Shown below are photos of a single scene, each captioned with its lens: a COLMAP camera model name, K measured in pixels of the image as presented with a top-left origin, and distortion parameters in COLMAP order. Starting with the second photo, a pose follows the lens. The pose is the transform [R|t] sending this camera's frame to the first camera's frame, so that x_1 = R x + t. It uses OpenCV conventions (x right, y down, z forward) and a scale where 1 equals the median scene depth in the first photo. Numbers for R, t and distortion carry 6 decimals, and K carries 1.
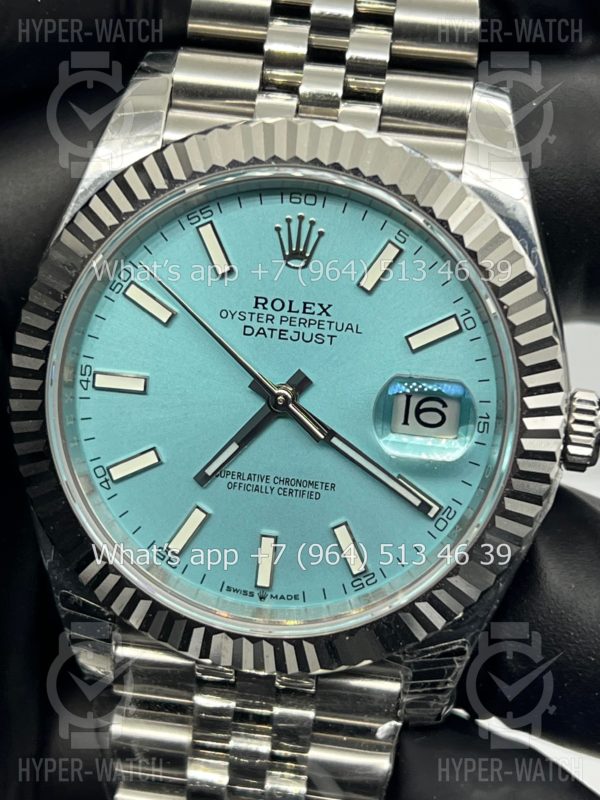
lens RADIAL K [[1851.9, 0, 300.0], [0, 1851.9, 400.0], [0, 0, 1]] dist [0.203406, -0.103891]
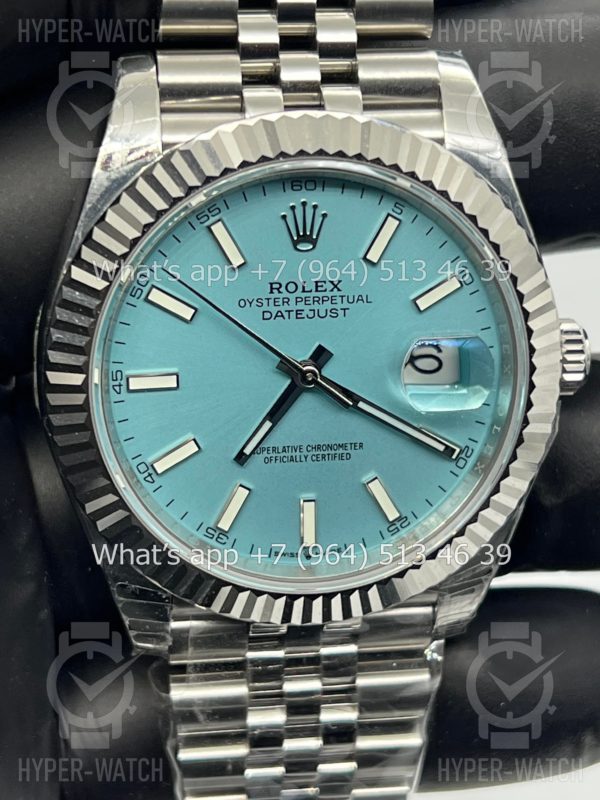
lens RADIAL K [[1851.9, 0, 300.0], [0, 1851.9, 400.0], [0, 0, 1]] dist [0.203406, -0.103891]
pose [[0.960865, -0.164149, 0.223145, -0.253990], [0.138733, 0.982376, 0.125265, -0.119944], [-0.239775, -0.089405, 0.966703, -0.032470]]
